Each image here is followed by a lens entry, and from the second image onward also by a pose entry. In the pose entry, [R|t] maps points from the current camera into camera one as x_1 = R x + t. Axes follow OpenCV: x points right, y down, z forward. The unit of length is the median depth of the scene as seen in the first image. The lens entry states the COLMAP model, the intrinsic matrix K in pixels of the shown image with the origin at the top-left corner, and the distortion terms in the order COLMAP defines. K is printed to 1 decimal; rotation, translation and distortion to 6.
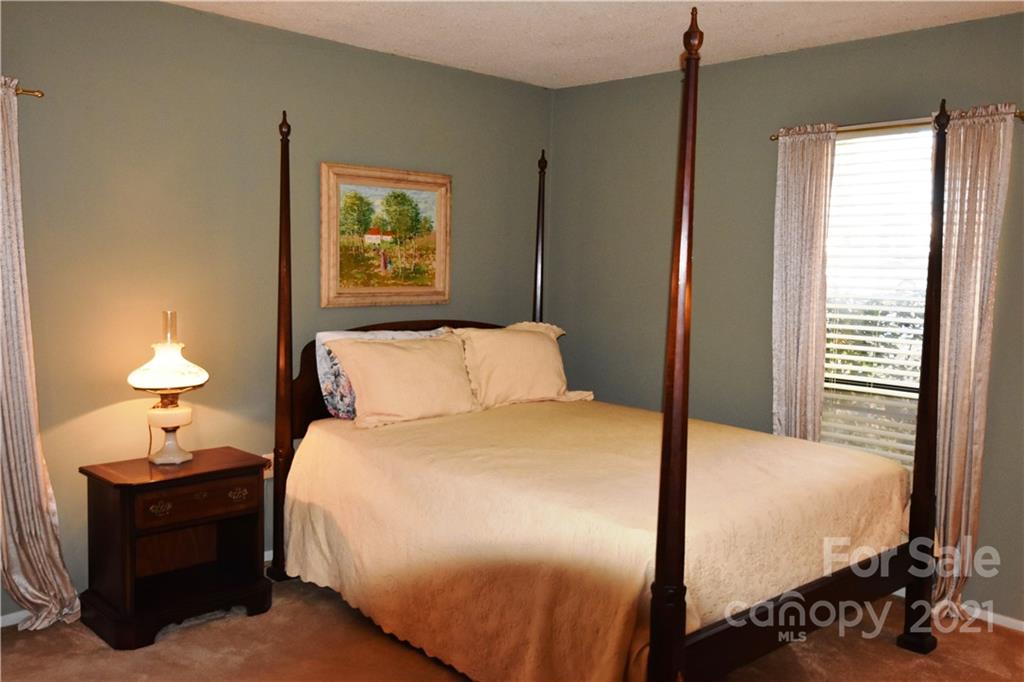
lens RADIAL K [[887.2, 0, 507.8], [0, 887.2, 345.0], [0, 0, 1]] dist [0.010367, 0.002361]
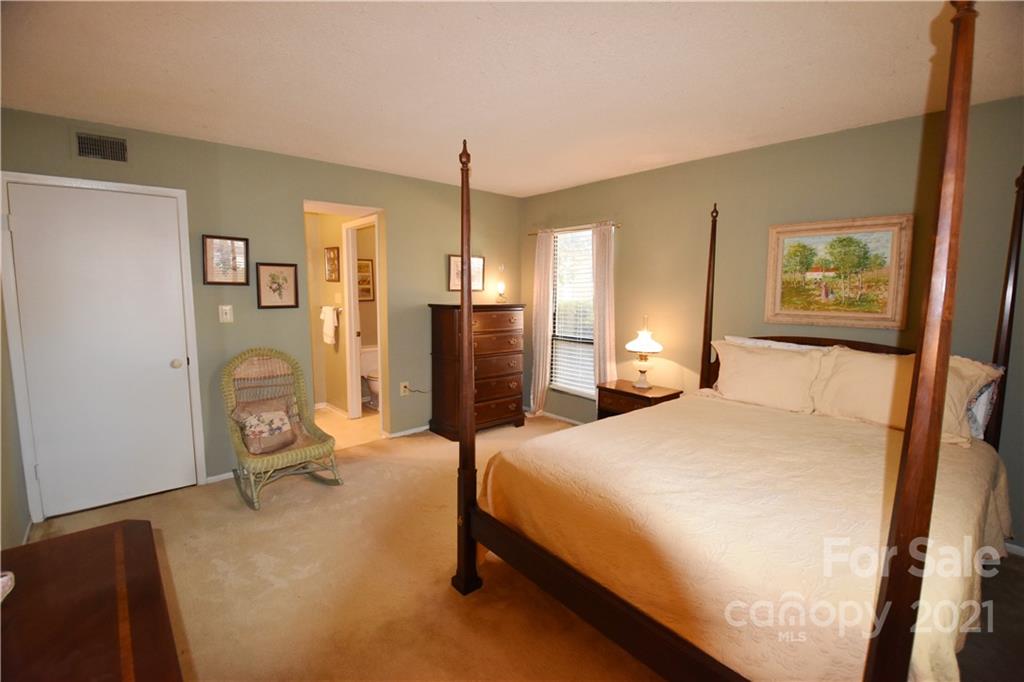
lens RADIAL K [[451.0, 0, 506.9], [0, 451.0, 341.0], [0, 0, 1]] dist [-0.015289, -0.000677]
pose [[-0.060999, 0.099727, -0.993143, 0.556898], [-0.096693, 0.989726, 0.105323, -0.046738], [0.993443, 0.102455, -0.050730, 0.577252]]
